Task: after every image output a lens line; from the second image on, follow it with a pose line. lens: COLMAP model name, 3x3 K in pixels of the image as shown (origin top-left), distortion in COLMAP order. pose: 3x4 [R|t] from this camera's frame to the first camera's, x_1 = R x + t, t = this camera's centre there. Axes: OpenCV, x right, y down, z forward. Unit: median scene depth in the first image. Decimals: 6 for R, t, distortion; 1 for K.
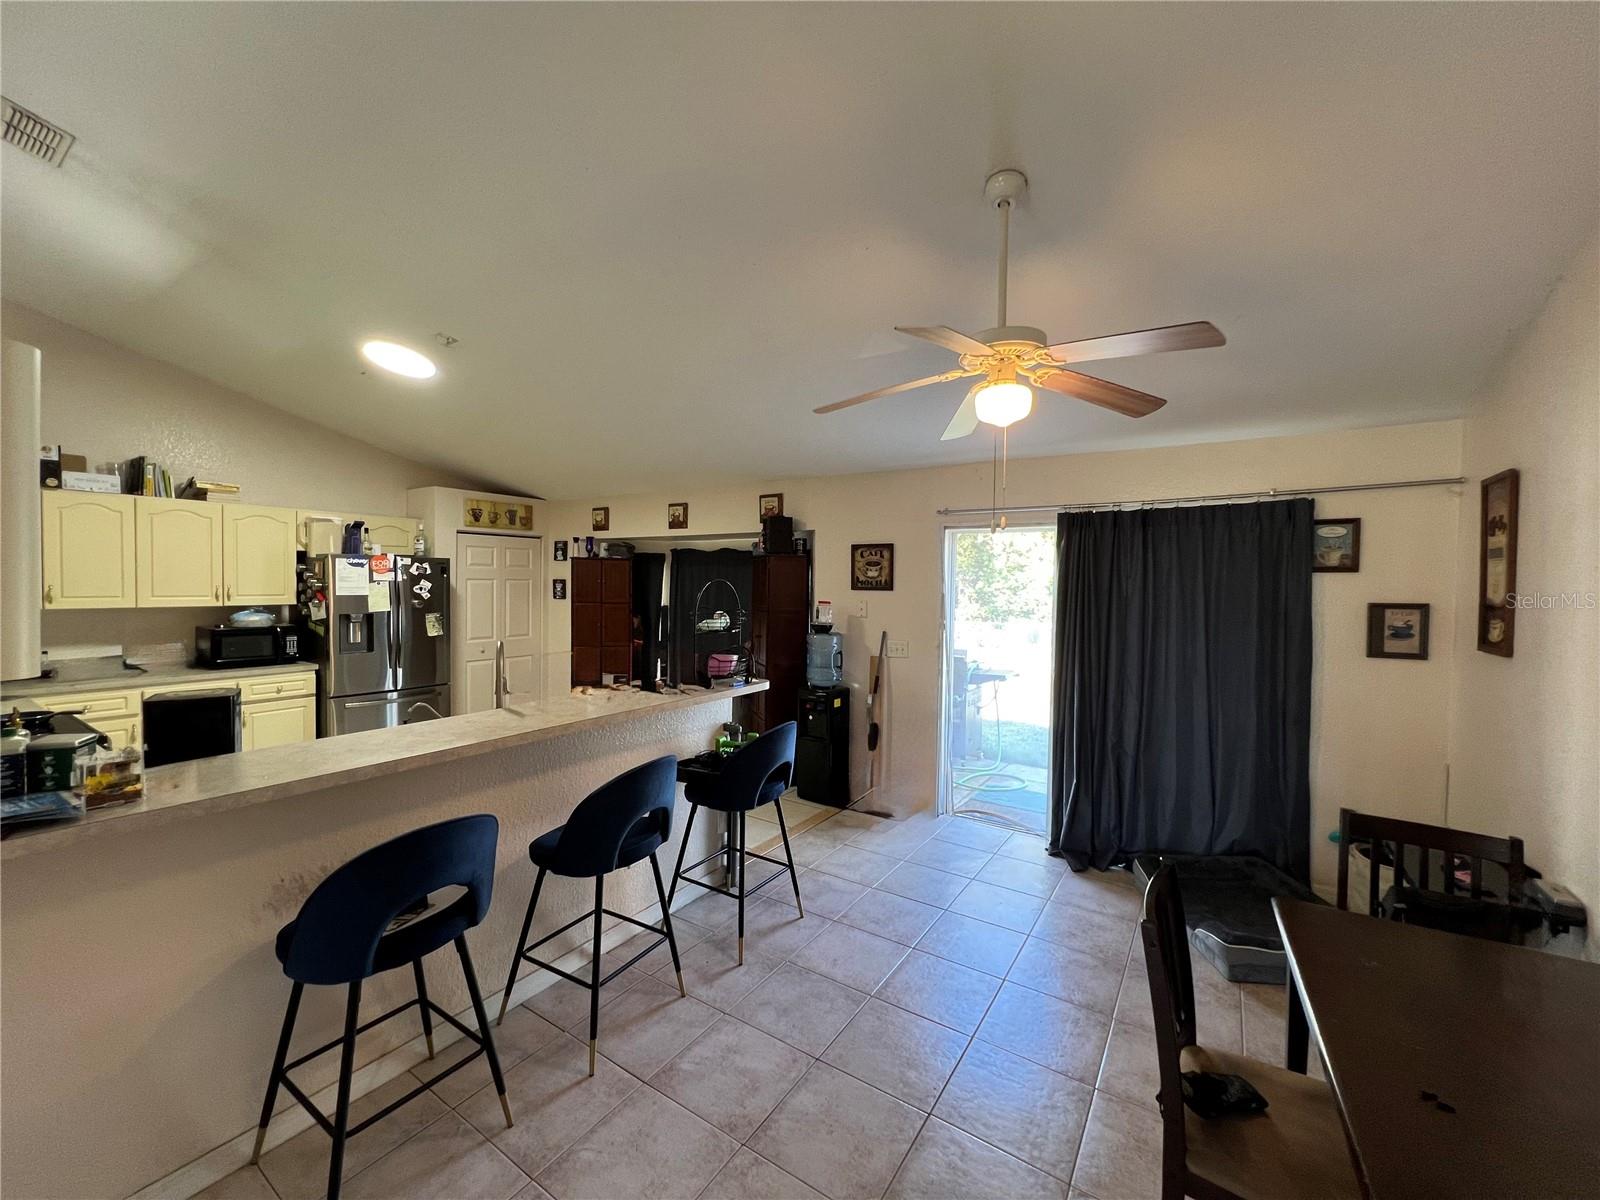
lens RADIAL K [[638.7, 0, 797.6], [0, 638.7, 598.6], [0, 0, 1]] dist [-0.001089, -0.000558]
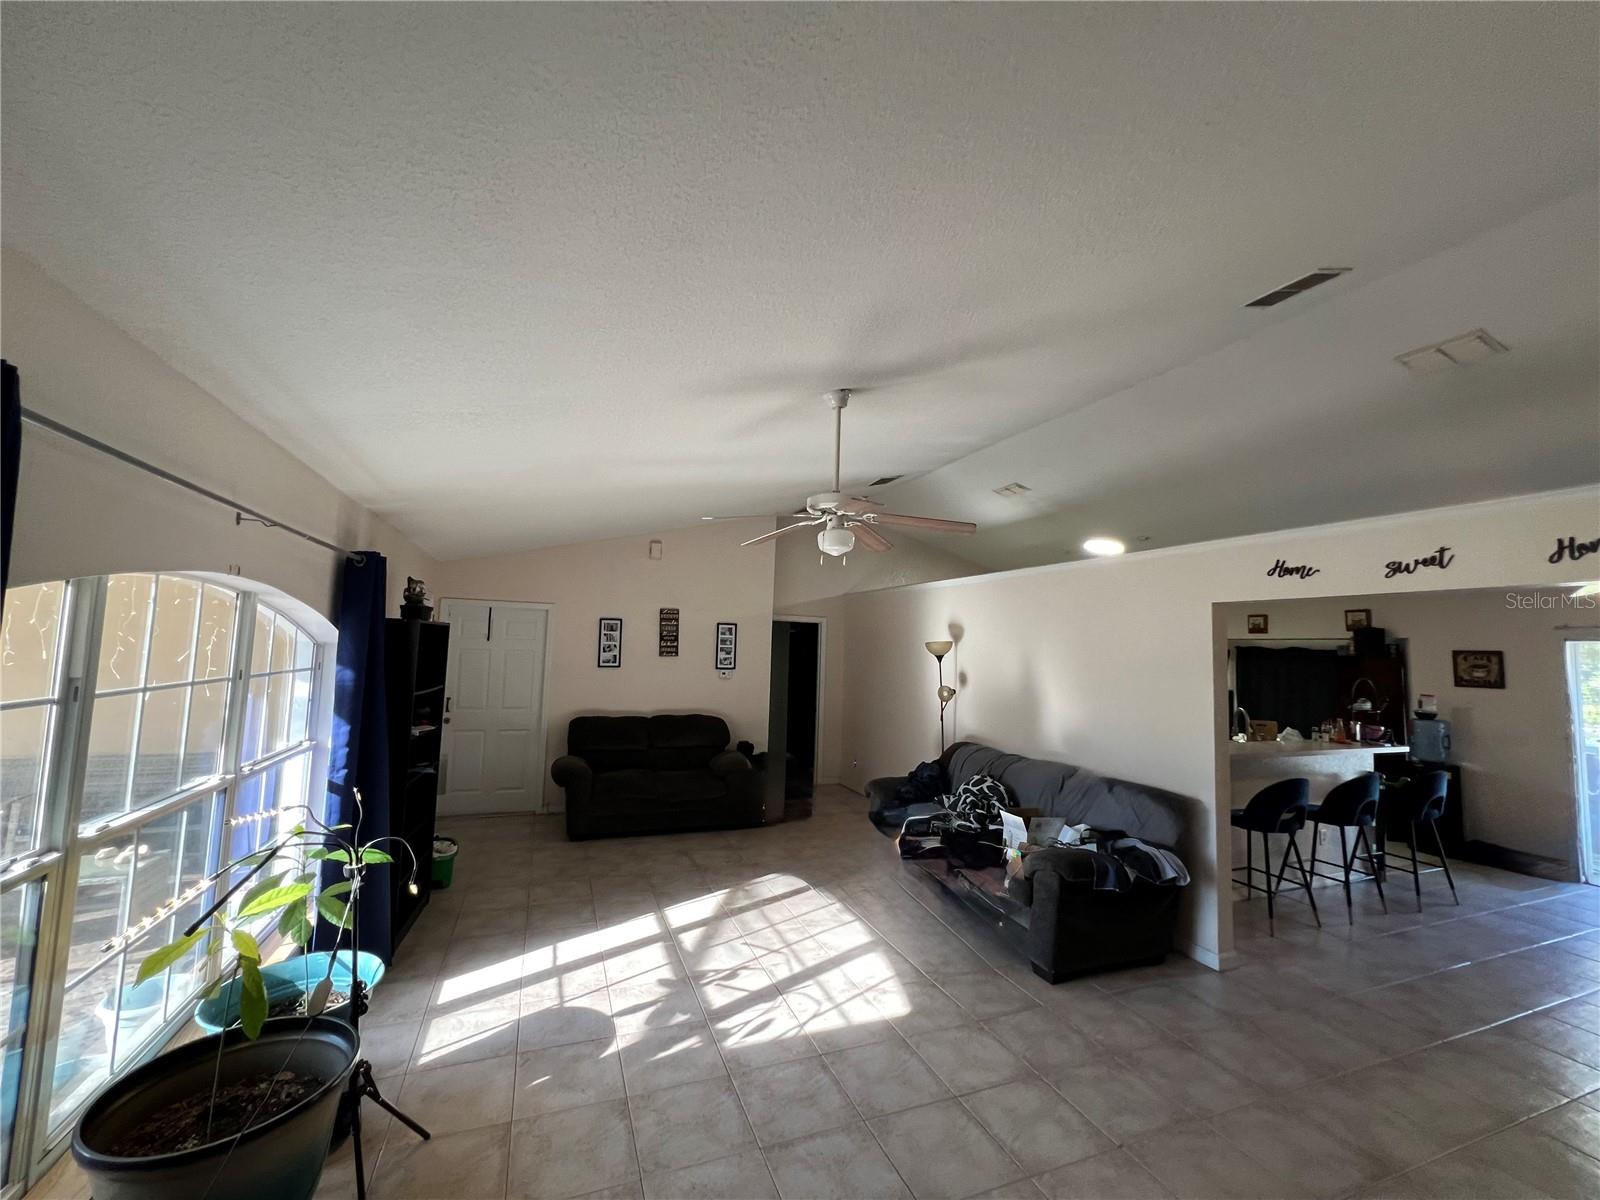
lens RADIAL K [[636.8, 0, 801.5], [0, 636.8, 593.6], [0, 0, 1]] dist [0.001764, 0.000294]
pose [[0.819243, -0.034733, -0.572393, -0.248033], [-0.038327, 0.992616, -0.115089, -0.001379], [0.572164, 0.116224, 0.811862, -0.791643]]
